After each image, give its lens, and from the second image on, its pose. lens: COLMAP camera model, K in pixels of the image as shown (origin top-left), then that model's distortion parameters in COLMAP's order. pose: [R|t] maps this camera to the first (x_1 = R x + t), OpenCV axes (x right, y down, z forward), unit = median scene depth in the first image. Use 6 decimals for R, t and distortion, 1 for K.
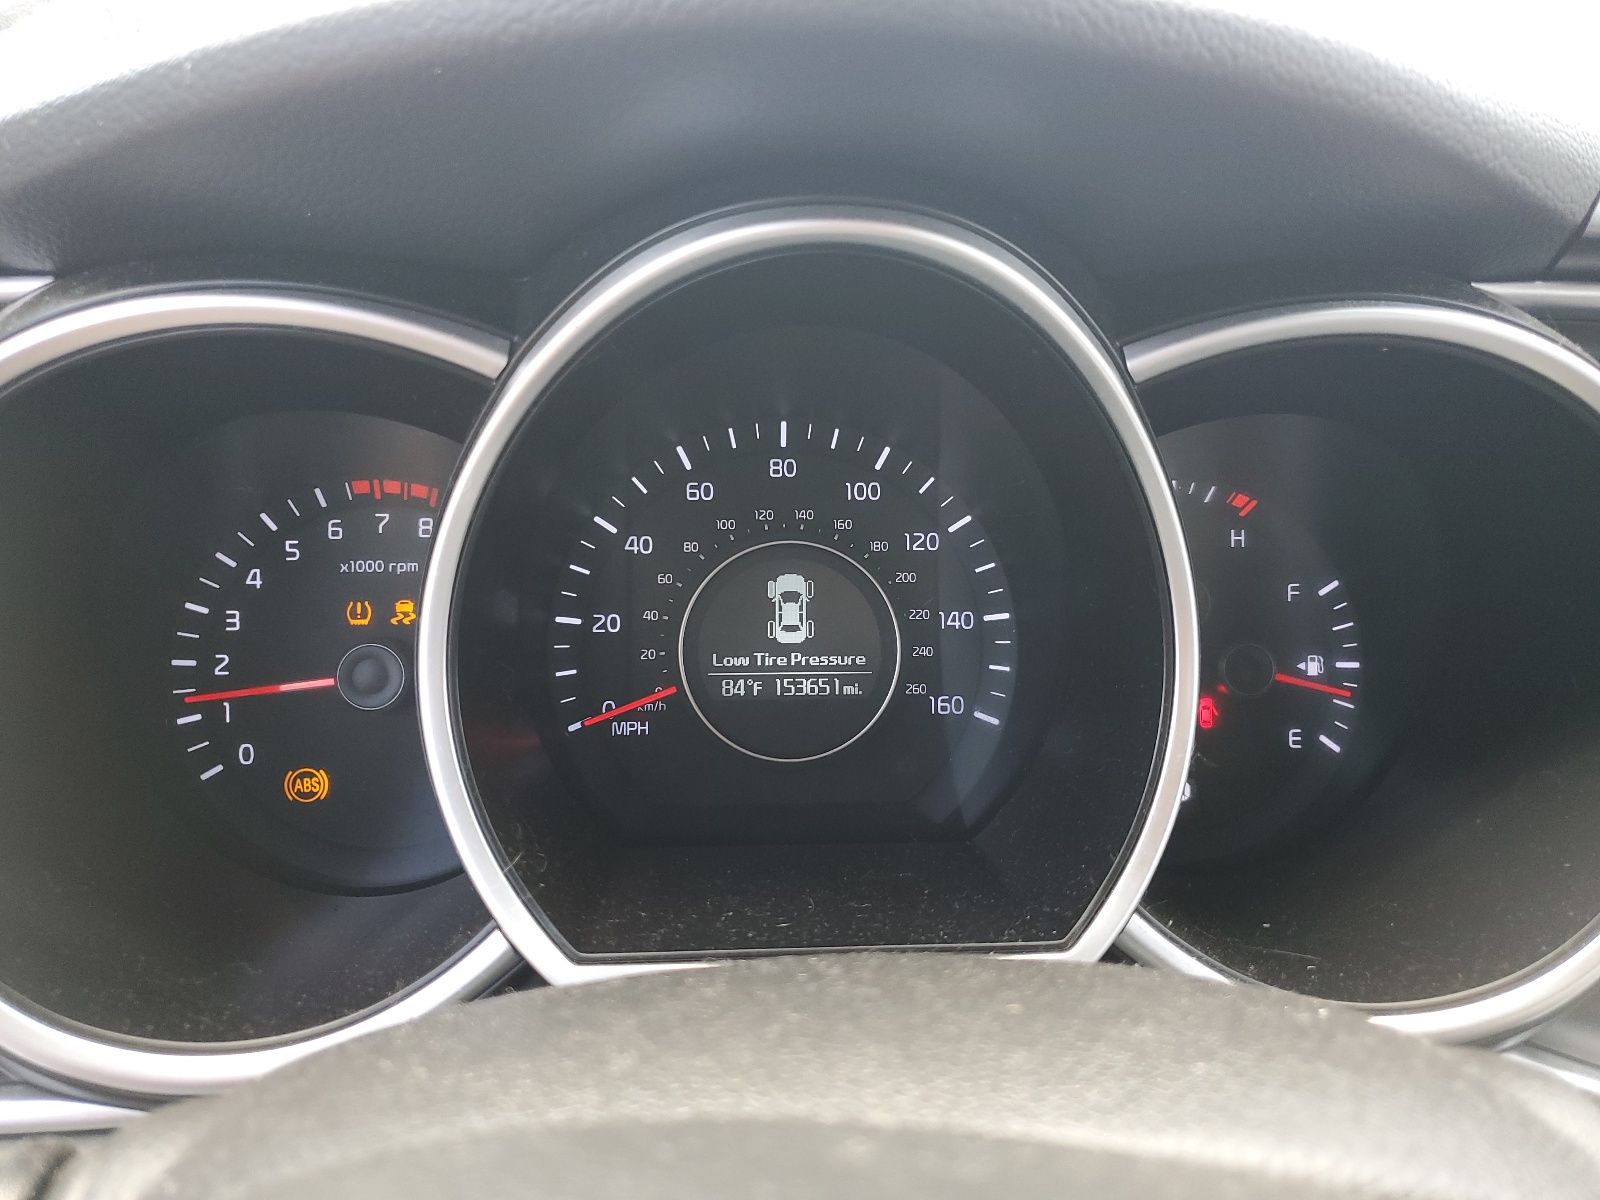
lens RADIAL K [[1214.7, 0, 800.0], [0, 1214.7, 600.0], [0, 0, 1]] dist [0.001393, -0.000020]
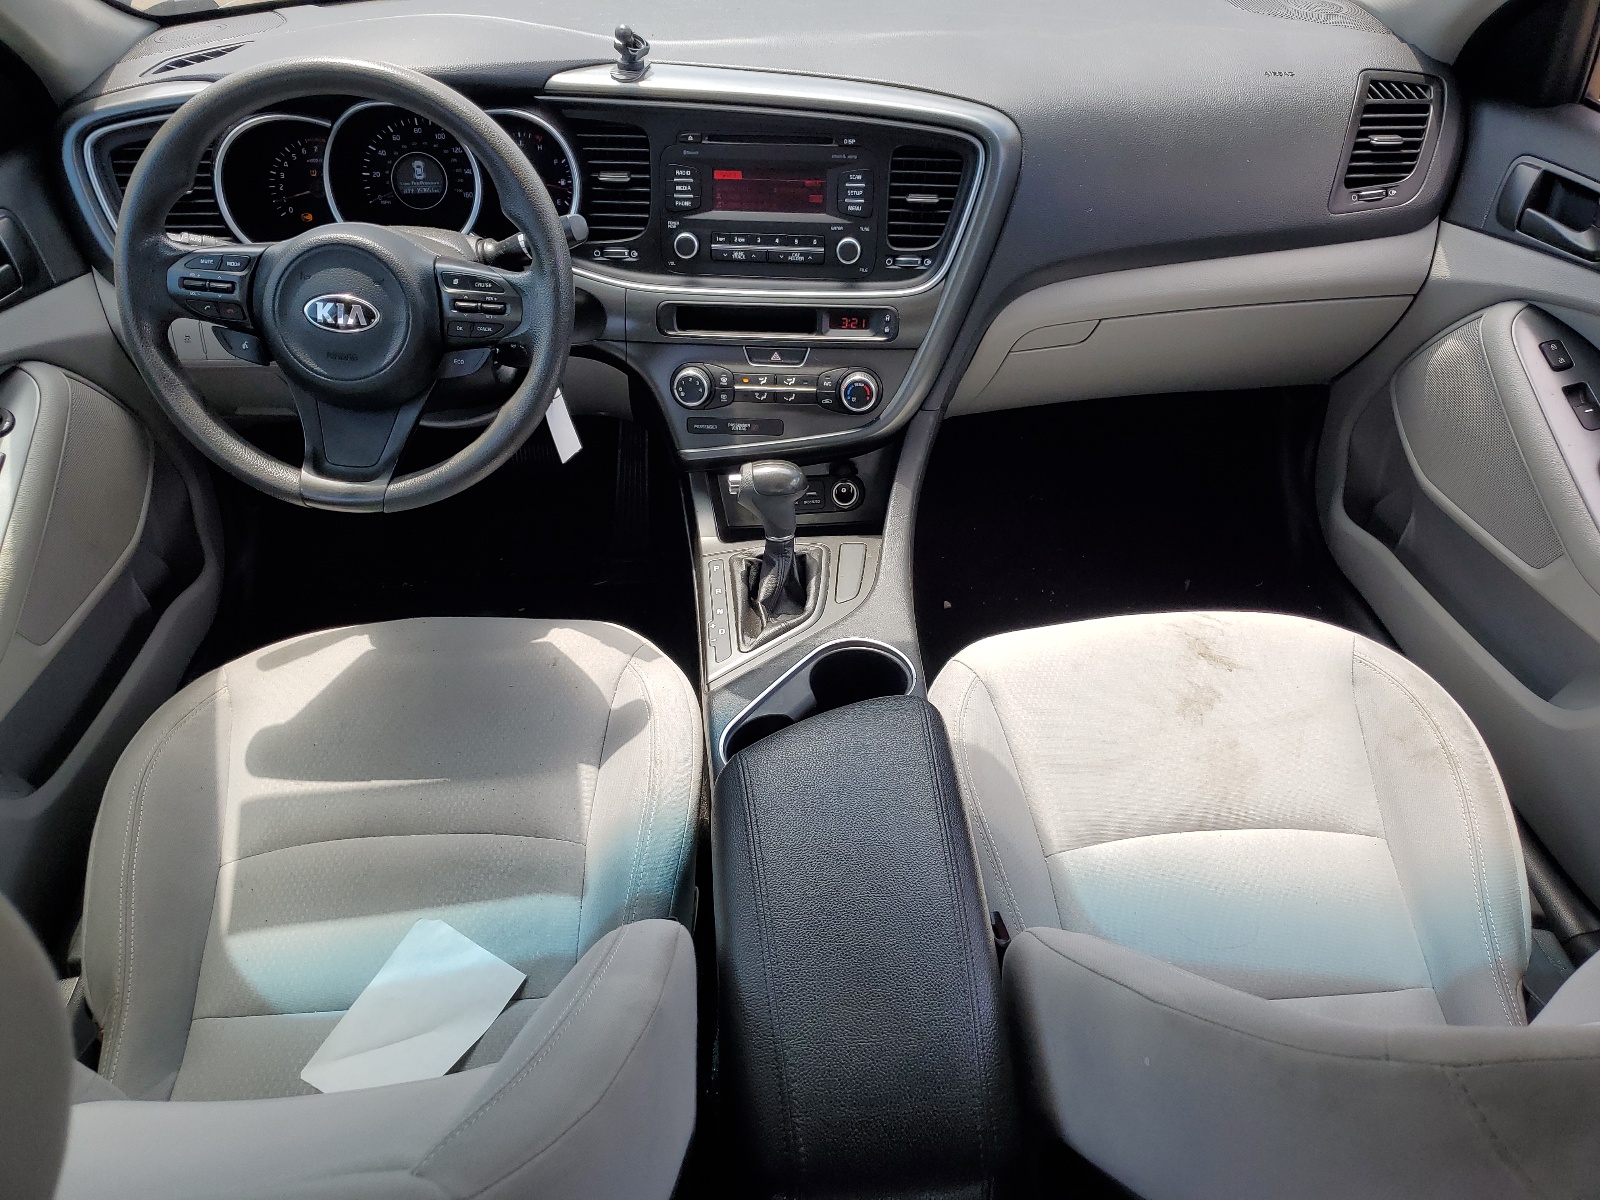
lens RADIAL K [[1332.0, 0, 800.0], [0, 1332.0, 600.0], [0, 0, 1]] dist [0.003327, 0.004033]
pose [[0.999261, -0.007695, -0.037662, 1.396403], [0.020173, 0.938972, 0.343400, -0.144555], [0.032721, -0.343906, 0.938434, -3.557727]]
